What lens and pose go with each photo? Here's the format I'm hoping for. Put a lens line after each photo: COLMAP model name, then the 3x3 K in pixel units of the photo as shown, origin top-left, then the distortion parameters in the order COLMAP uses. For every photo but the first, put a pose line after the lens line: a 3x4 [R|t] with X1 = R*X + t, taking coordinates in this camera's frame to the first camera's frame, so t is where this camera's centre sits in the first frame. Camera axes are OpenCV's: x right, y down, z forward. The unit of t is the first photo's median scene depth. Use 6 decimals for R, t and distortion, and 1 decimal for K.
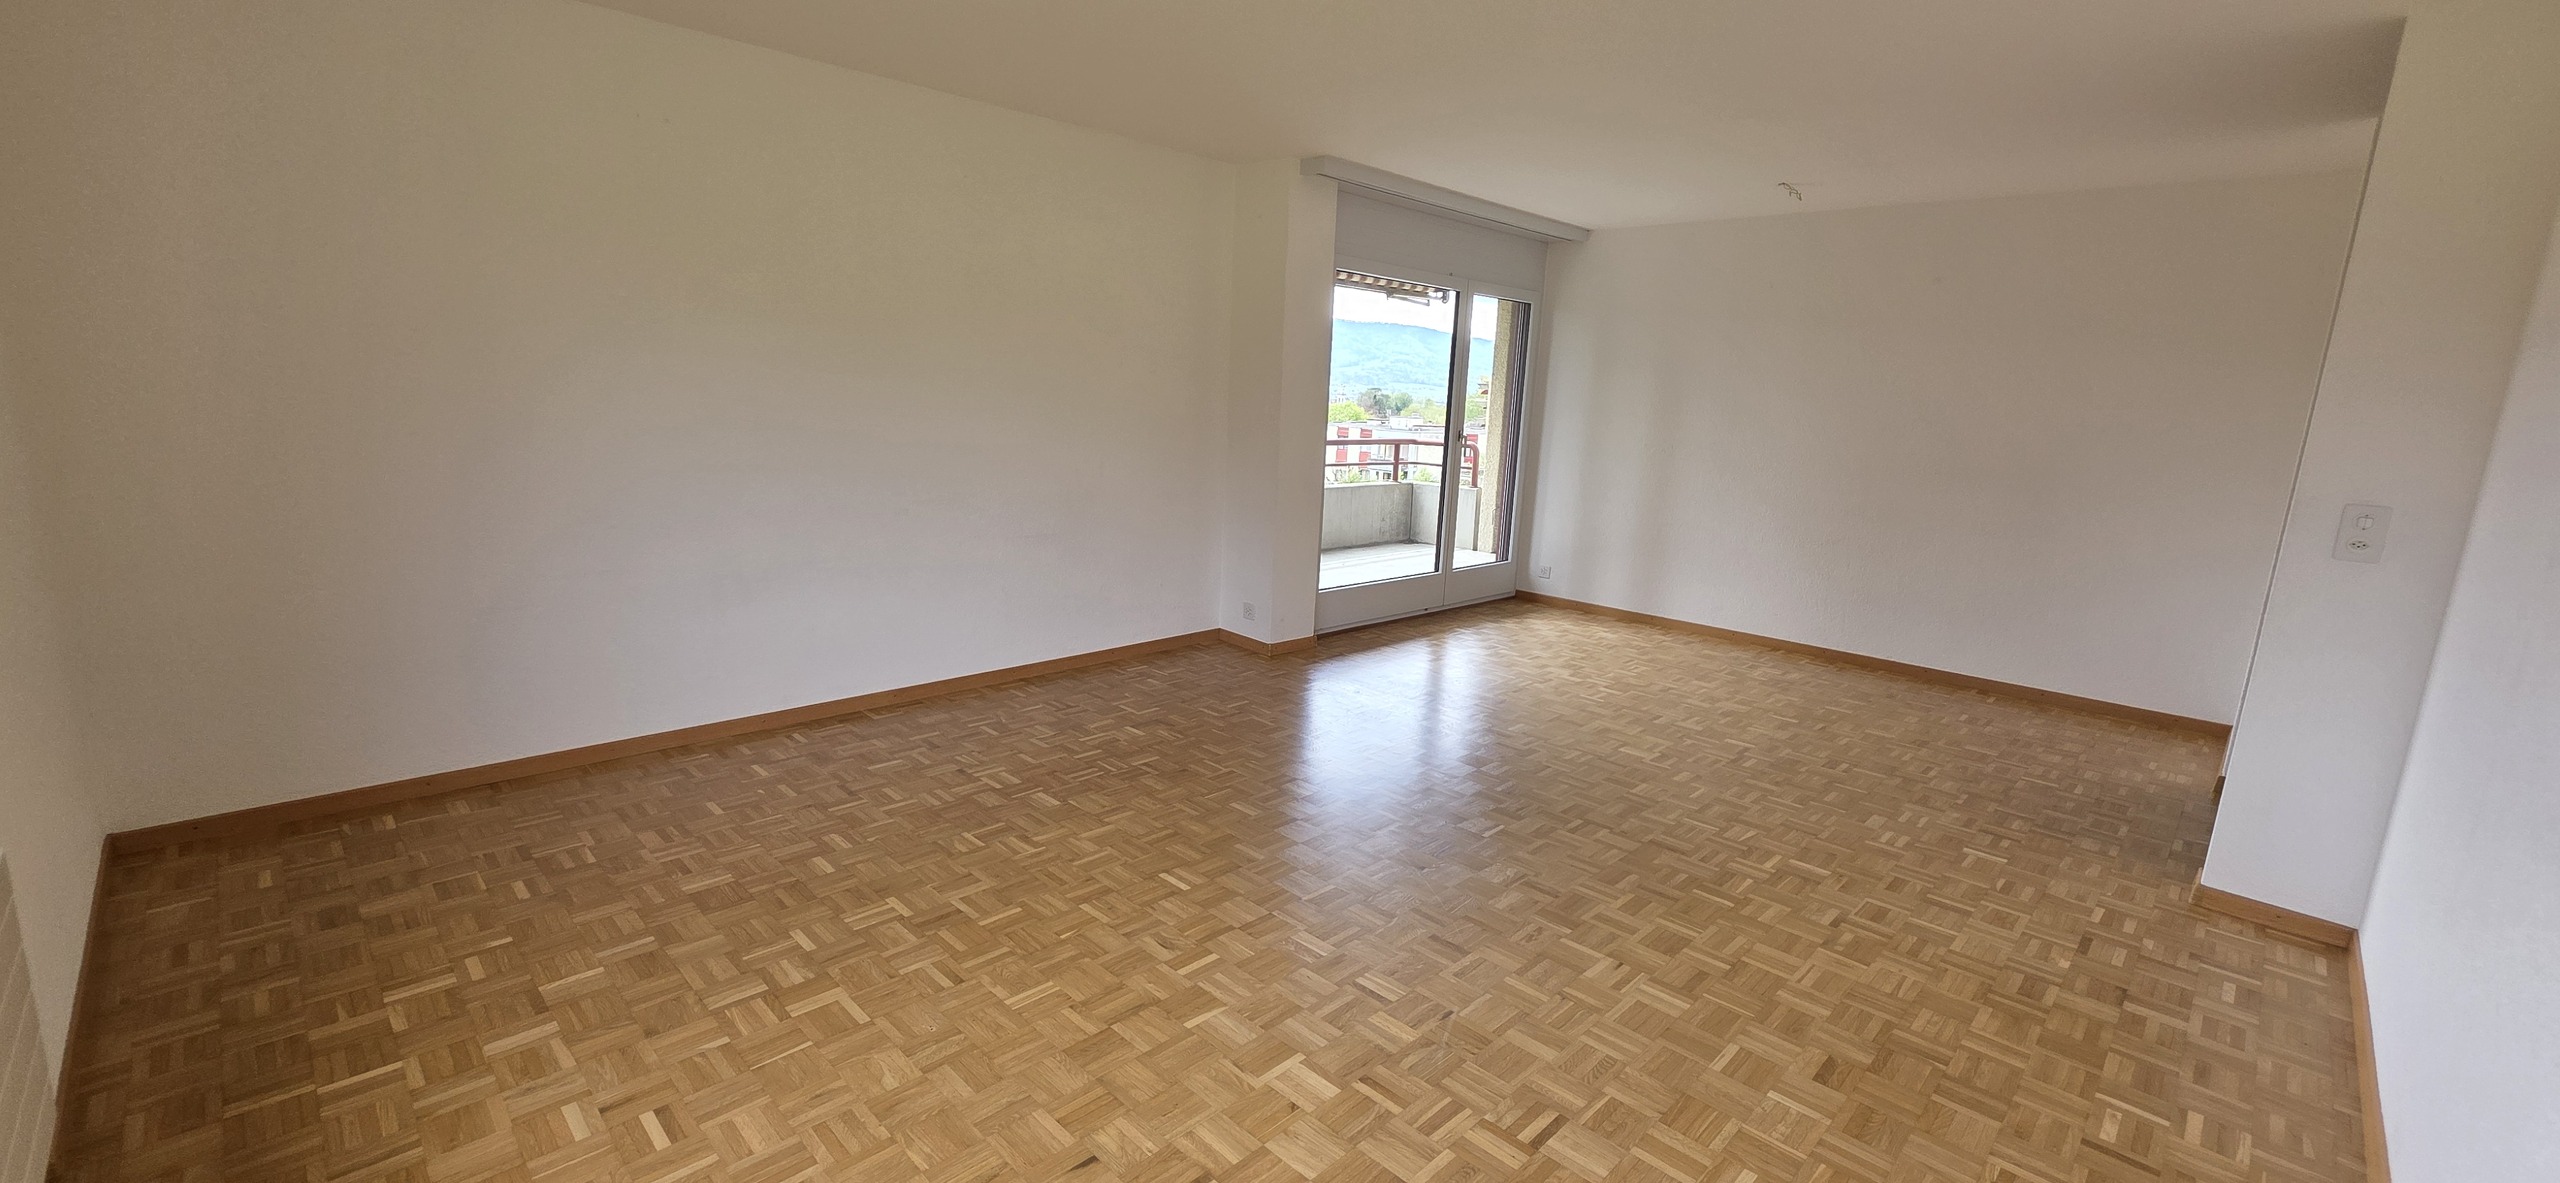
lens RADIAL K [[1024.3, 0, 1282.3], [0, 1024.3, 583.7], [0, 0, 1]] dist [0.012822, 0.000053]
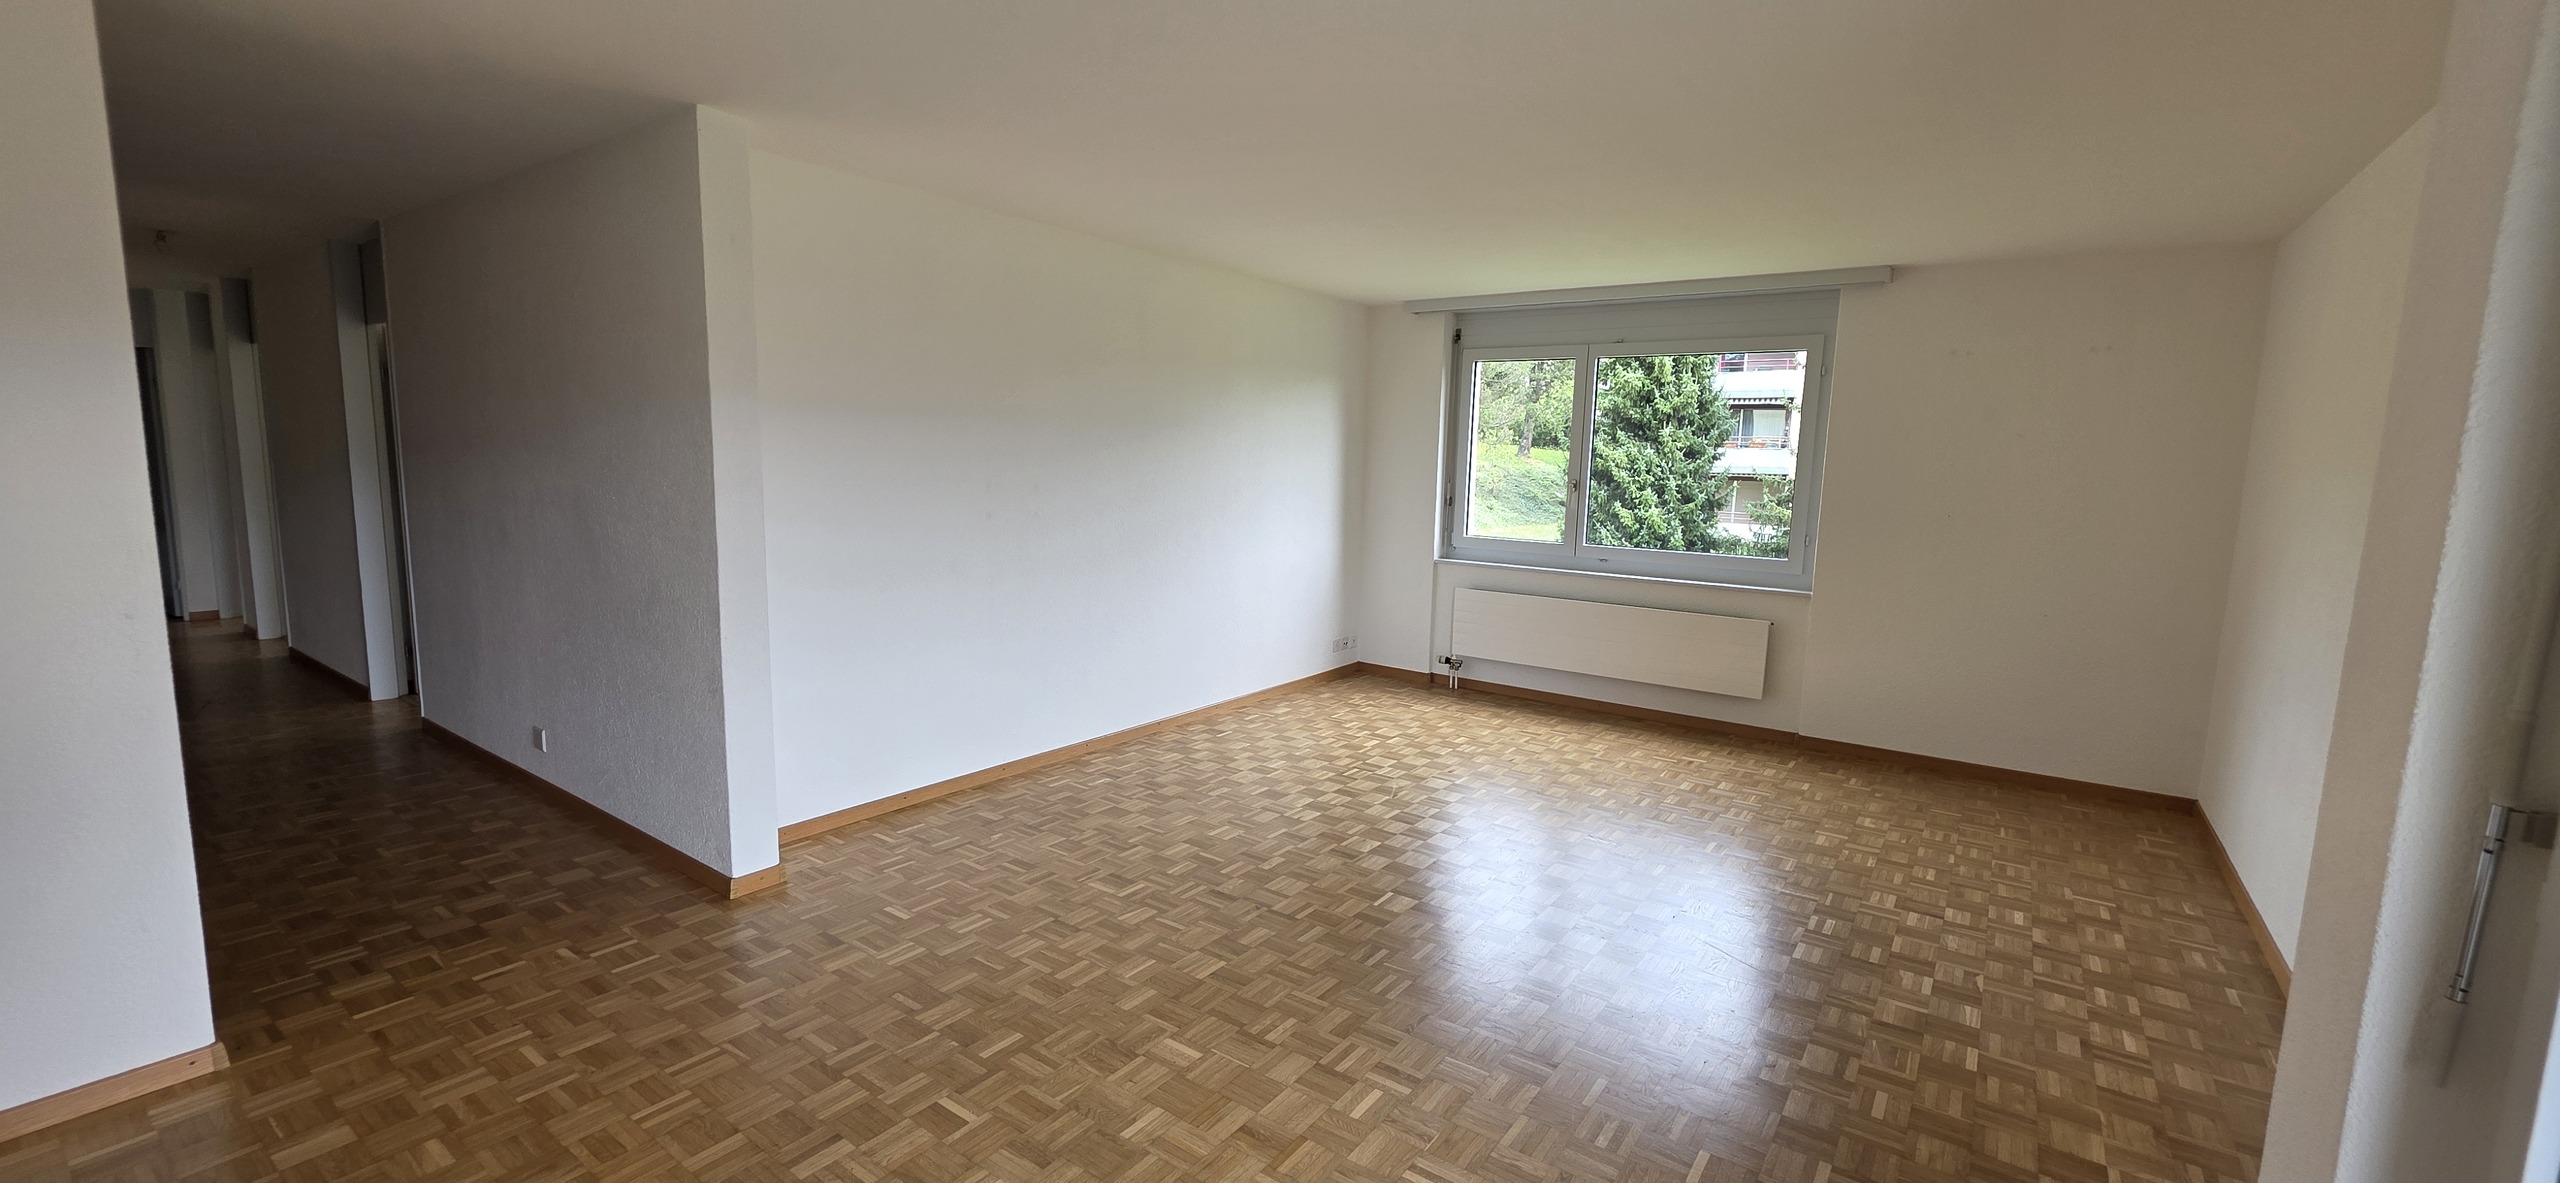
lens RADIAL K [[1024.3, 0, 1277.8], [0, 1024.3, 594.6], [0, 0, 1]] dist [0.012822, 0.000053]
pose [[-0.985287, -0.051007, -0.163116, 0.570160], [-0.101296, 0.943006, 0.316985, -0.422737], [0.137651, 0.328844, -0.934299, 2.128989]]
